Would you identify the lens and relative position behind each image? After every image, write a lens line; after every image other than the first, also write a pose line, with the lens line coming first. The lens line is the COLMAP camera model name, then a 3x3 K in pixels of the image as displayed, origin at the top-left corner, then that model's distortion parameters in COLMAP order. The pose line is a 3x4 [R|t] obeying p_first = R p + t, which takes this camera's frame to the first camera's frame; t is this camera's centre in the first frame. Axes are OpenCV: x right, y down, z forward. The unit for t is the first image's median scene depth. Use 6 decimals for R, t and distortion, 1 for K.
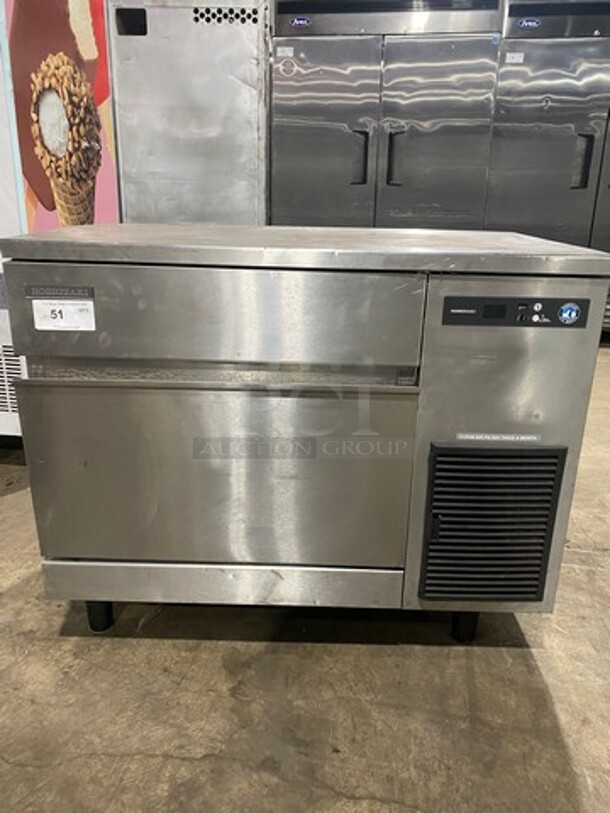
lens RADIAL K [[624.4, 0, 306.8], [0, 624.4, 403.4], [0, 0, 1]] dist [0.005935, 0.001059]
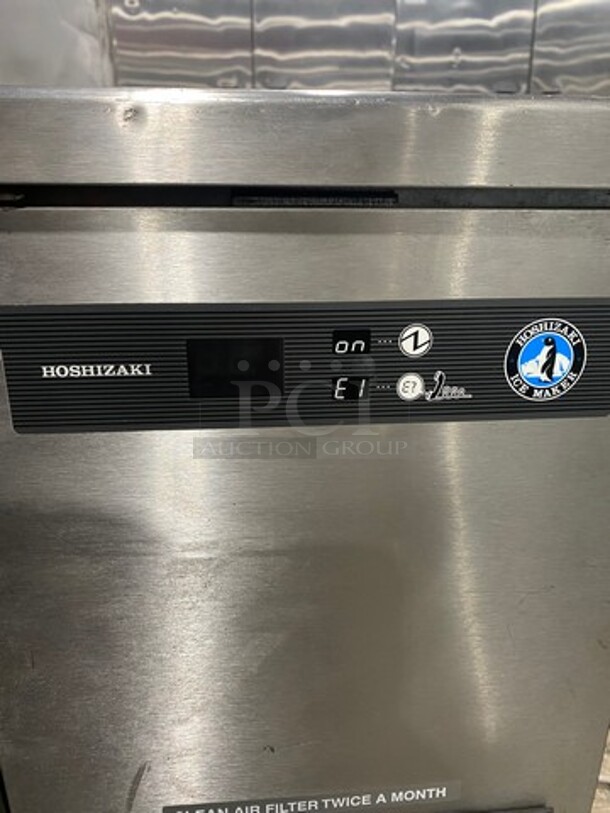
lens RADIAL K [[624.4, 0, 304.7], [0, 624.4, 406.5], [0, 0, 1]] dist [0.005935, 0.001059]
pose [[0.994268, -0.052317, 0.093244, 0.303482], [0.052160, 0.998630, 0.004124, -0.131866], [-0.093332, 0.000763, 0.995635, 0.767389]]
